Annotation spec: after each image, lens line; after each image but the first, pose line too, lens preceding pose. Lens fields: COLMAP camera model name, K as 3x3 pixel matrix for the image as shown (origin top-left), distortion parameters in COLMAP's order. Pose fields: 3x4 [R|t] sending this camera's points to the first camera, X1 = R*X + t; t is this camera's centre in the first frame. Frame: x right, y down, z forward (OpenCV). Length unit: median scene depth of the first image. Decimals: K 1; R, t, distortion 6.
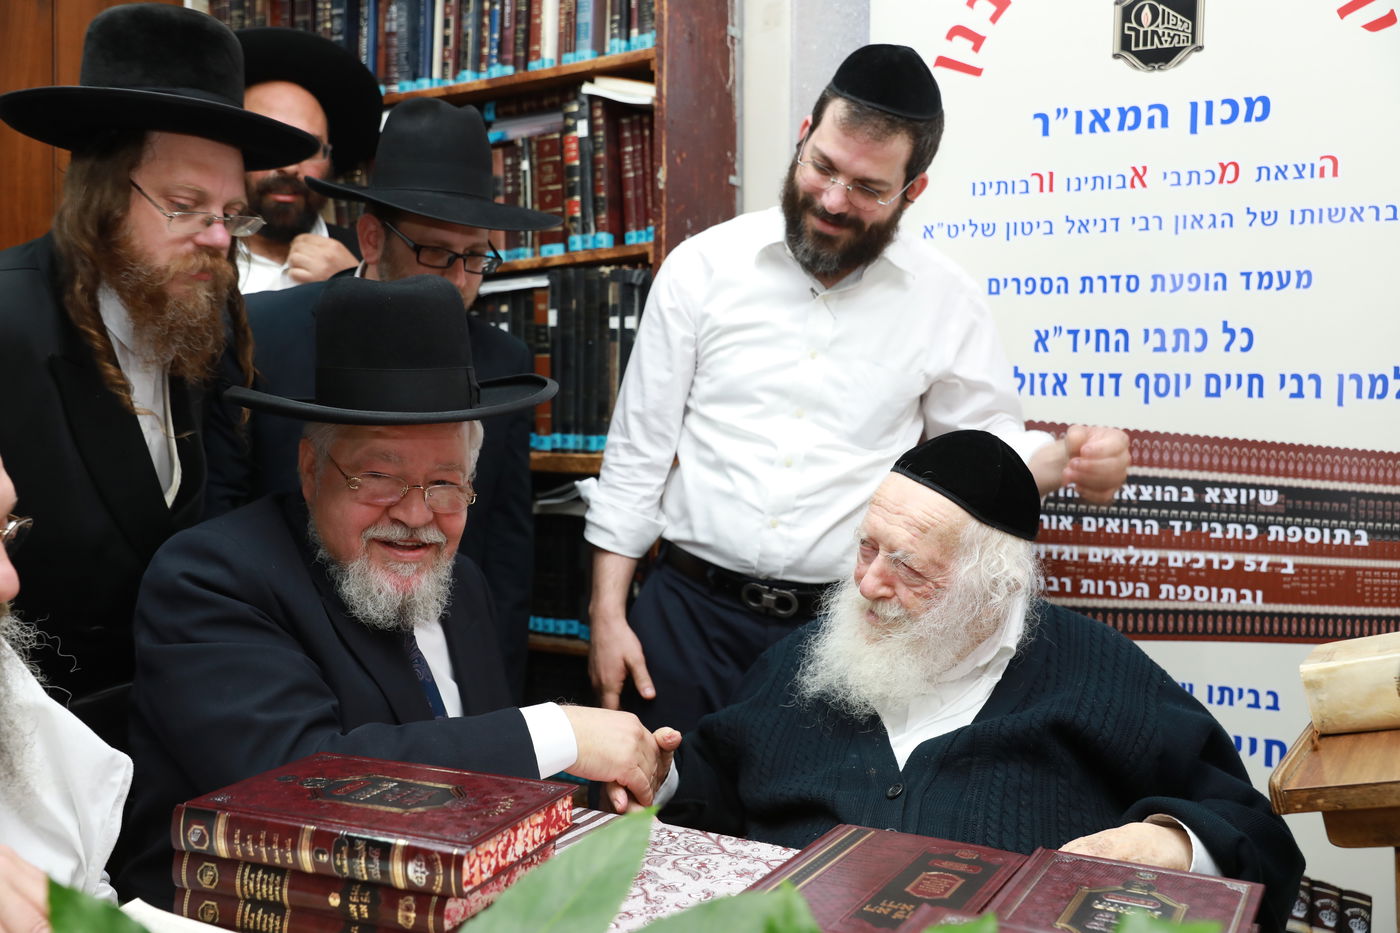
lens RADIAL K [[1413.5, 0, 685.3], [0, 1413.5, 490.8], [0, 0, 1]] dist [0.014229, 0.000000]
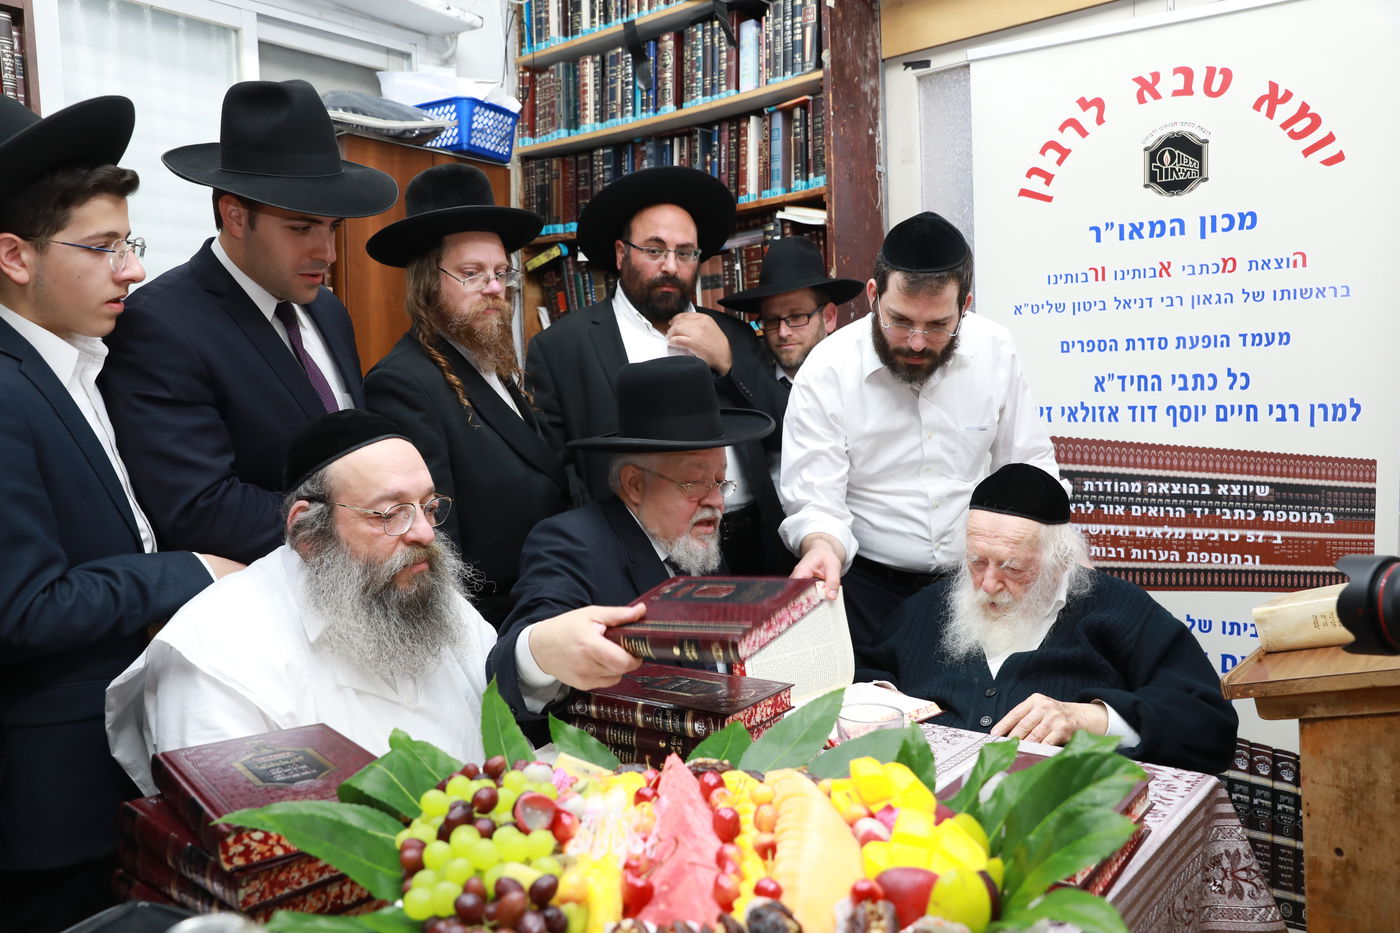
lens RADIAL K [[1104.4, 0, 691.9], [0, 1104.4, 487.2], [0, 0, 1]] dist [-0.066491, 0.068106]
pose [[0.988870, -0.019795, -0.147460, 0.003721], [0.021390, 0.999729, 0.009238, -0.020874], [0.147237, -0.012289, 0.989025, -0.170582]]
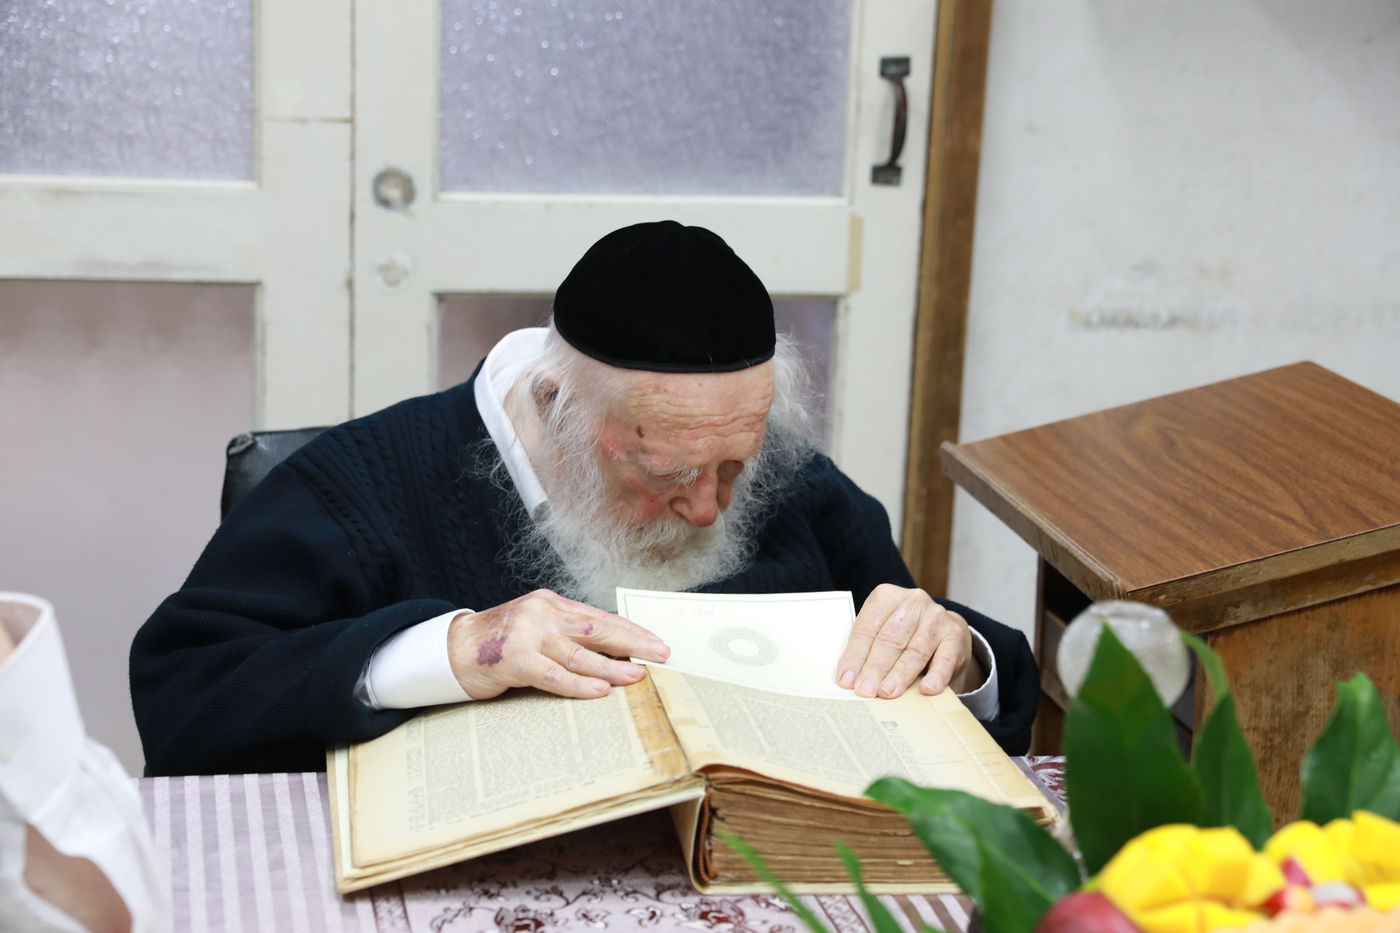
lens RADIAL K [[2696.0, 0, 701.4], [0, 2696.0, 468.1], [0, 0, 1]] dist [-0.009669, 0.000000]
pose [[0.728307, -0.128601, 0.673075, -0.514104], [-0.002101, 0.981808, 0.189862, -0.107318], [-0.685247, -0.139693, 0.714788, -0.019647]]
